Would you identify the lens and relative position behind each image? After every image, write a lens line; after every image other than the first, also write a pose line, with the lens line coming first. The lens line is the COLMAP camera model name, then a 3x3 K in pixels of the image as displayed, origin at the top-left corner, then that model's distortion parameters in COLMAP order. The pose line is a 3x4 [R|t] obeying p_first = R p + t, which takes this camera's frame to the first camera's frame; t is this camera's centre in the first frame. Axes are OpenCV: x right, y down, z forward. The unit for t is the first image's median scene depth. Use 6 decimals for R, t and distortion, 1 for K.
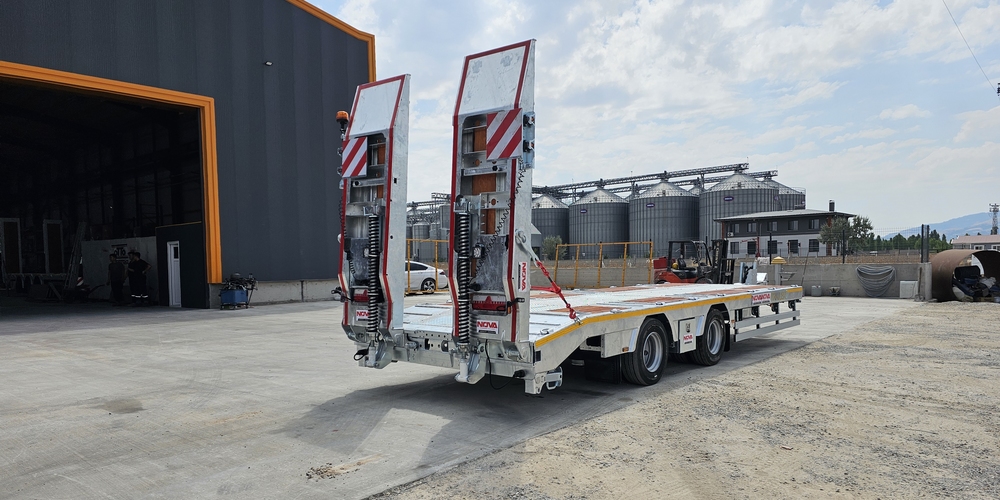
lens RADIAL K [[671.8, 0, 519.4], [0, 671.8, 286.6], [0, 0, 1]] dist [0.047122, -0.020119]
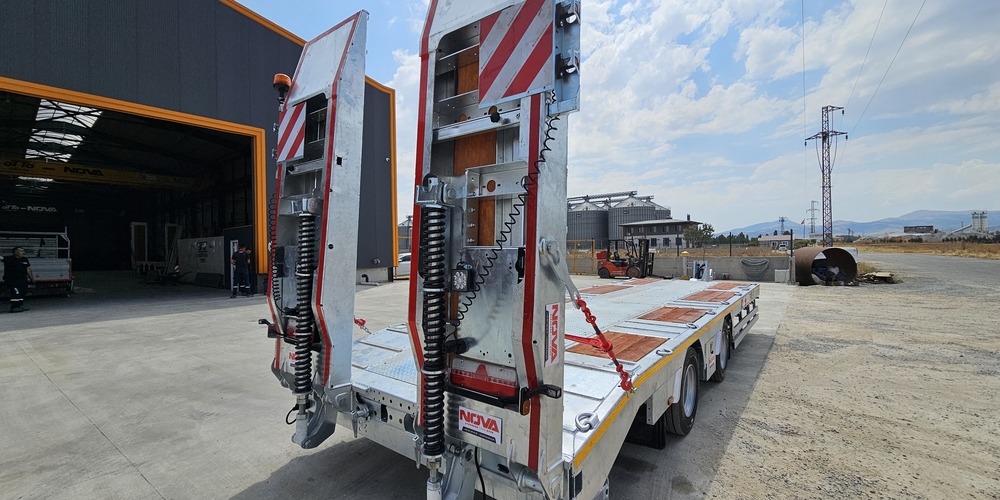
lens RADIAL K [[409.2, 0, 510.8], [0, 409.2, 248.1], [0, 0, 1]] dist [-0.000196, 0.000212]
pose [[0.999300, 0.001879, 0.037375, -0.030735], [-0.000310, 0.999120, -0.041941, -0.054654], [-0.037421, 0.041900, 0.998421, 0.590309]]
